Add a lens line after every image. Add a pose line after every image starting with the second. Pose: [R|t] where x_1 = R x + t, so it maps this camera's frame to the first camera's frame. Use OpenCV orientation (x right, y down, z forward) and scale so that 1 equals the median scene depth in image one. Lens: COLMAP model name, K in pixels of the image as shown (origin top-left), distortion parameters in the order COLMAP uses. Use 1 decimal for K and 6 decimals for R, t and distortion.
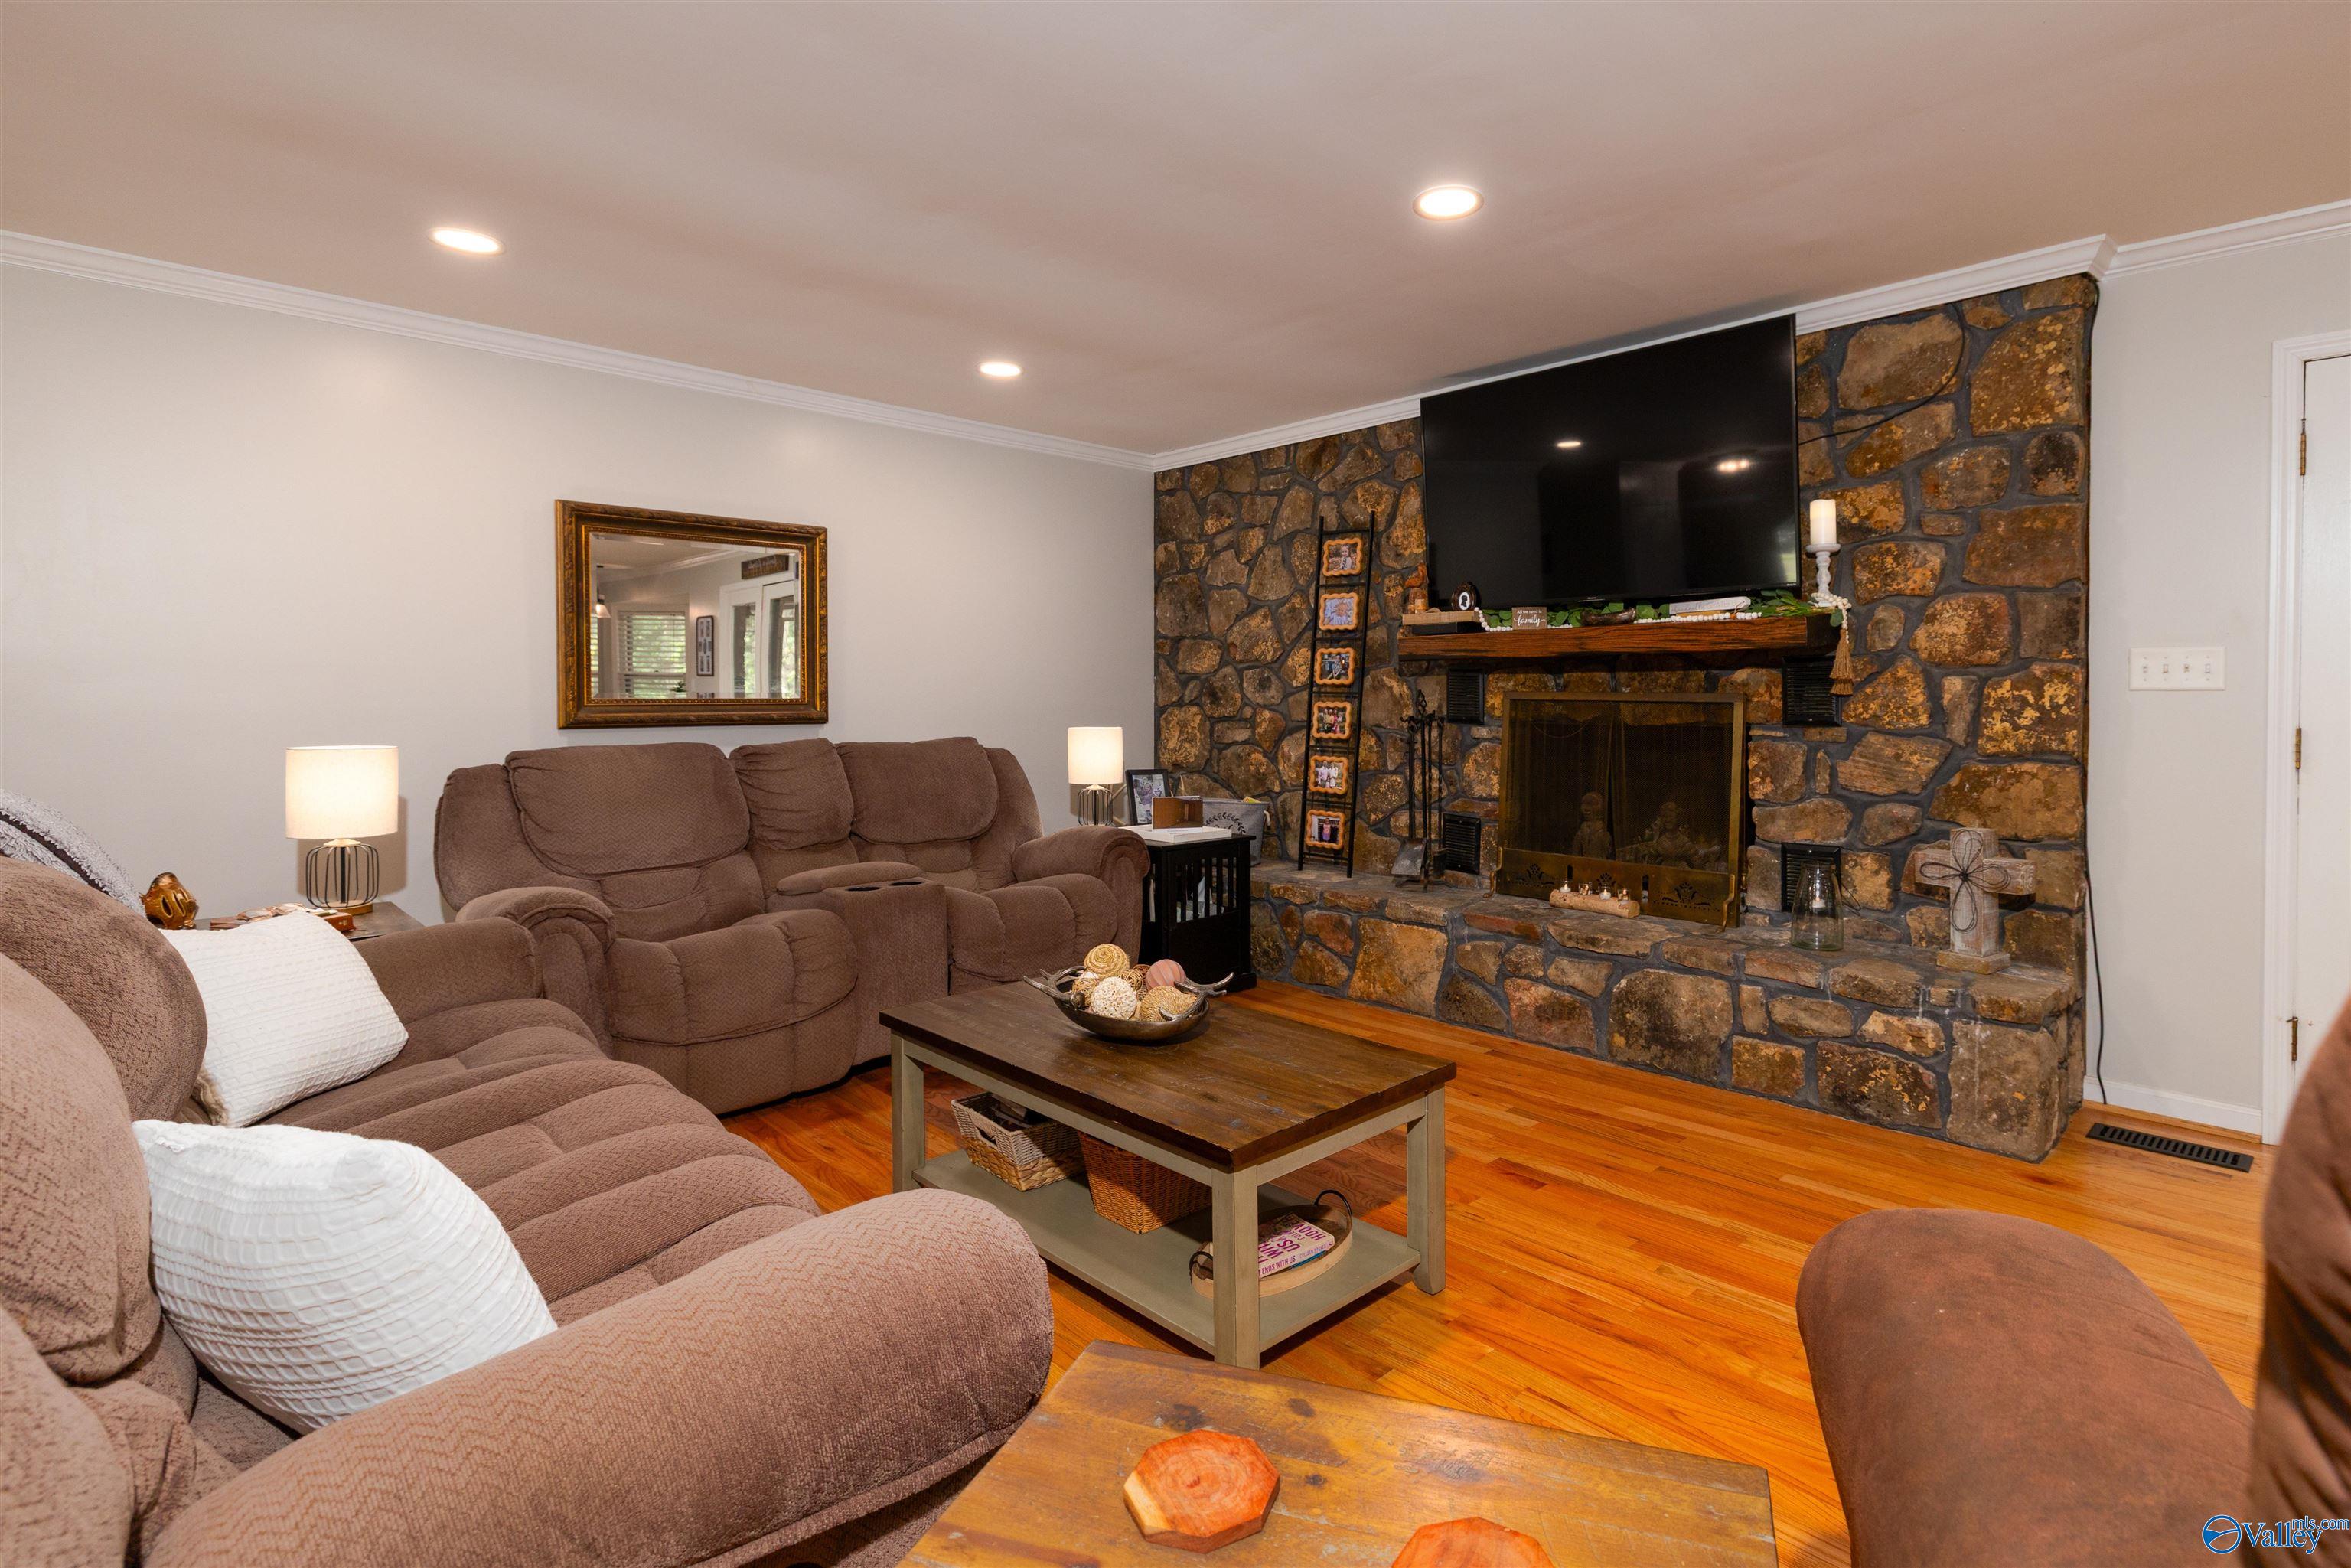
lens RADIAL K [[1155.1, 0, 1315.4], [0, 1155.1, 716.2], [0, 0, 1]] dist [0.001383, 0.000148]
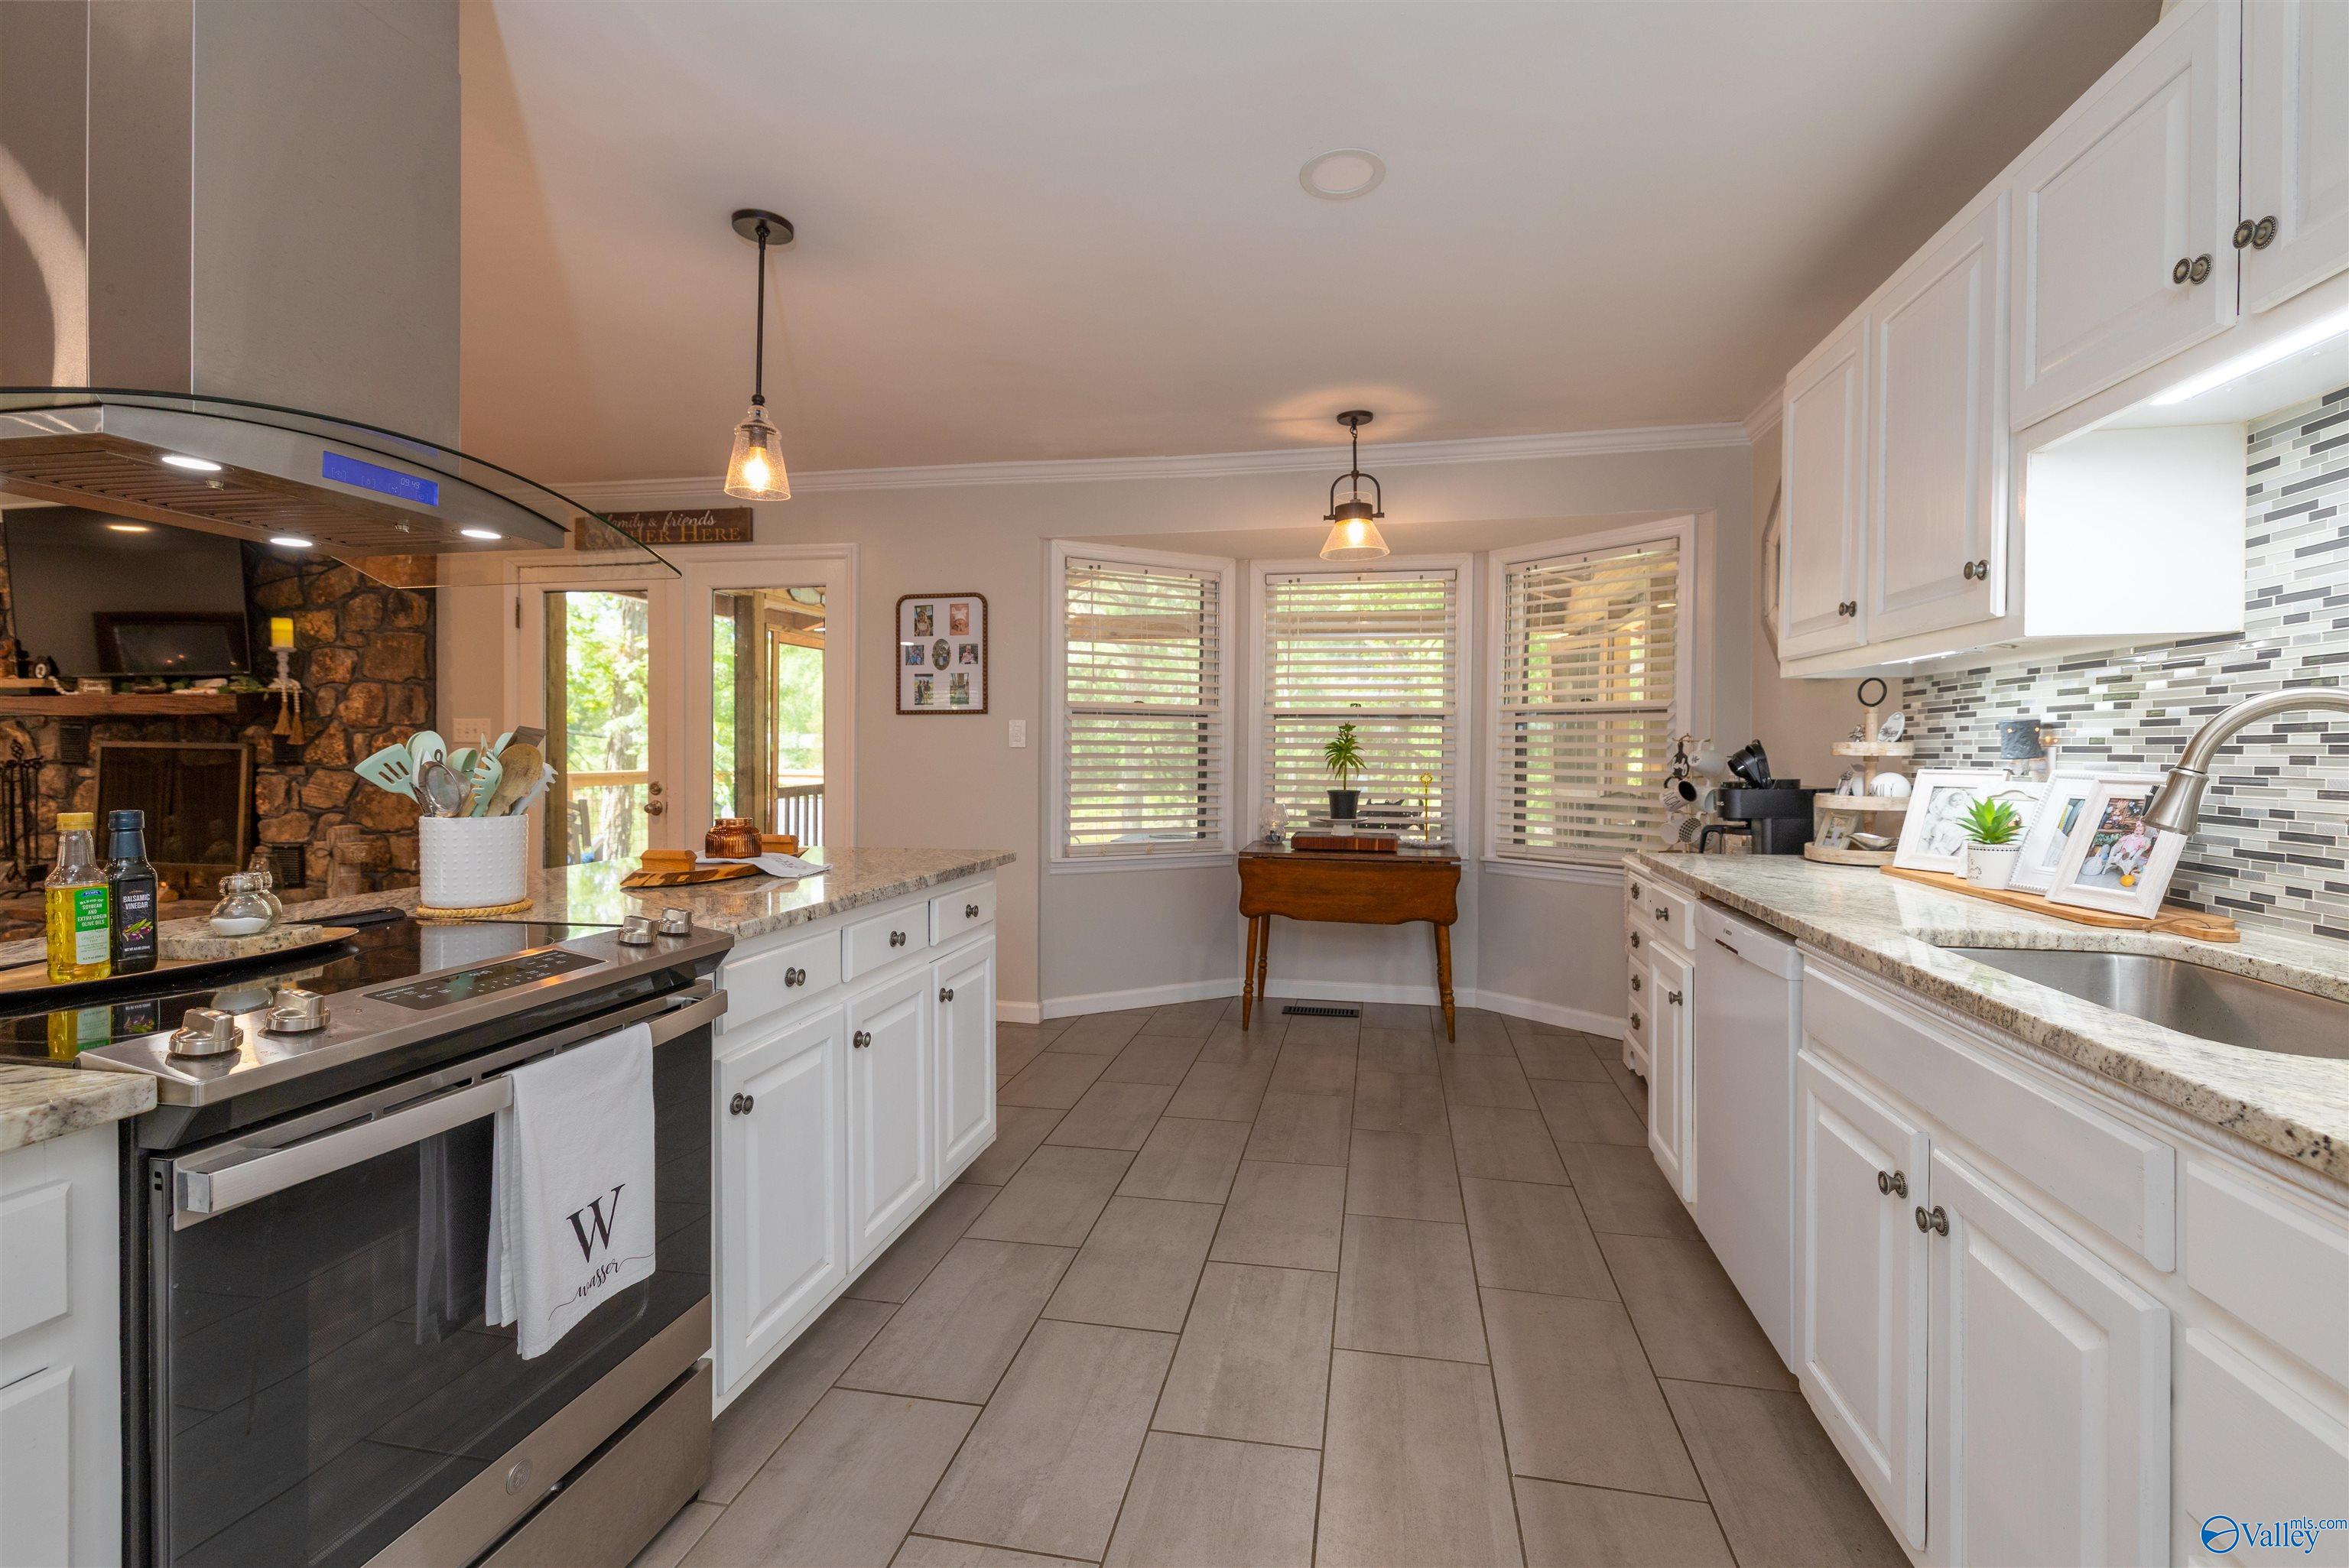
lens RADIAL K [[1028.9, 0, 1168.5], [0, 1028.9, 755.1], [0, 0, 1]] dist [0.003051, 0.000607]
pose [[0.850463, 0.000380, 0.526034, 0.723030], [0.004573, 0.999957, -0.008117, 0.012225], [-0.526015, 0.009308, 0.850425, -0.793584]]
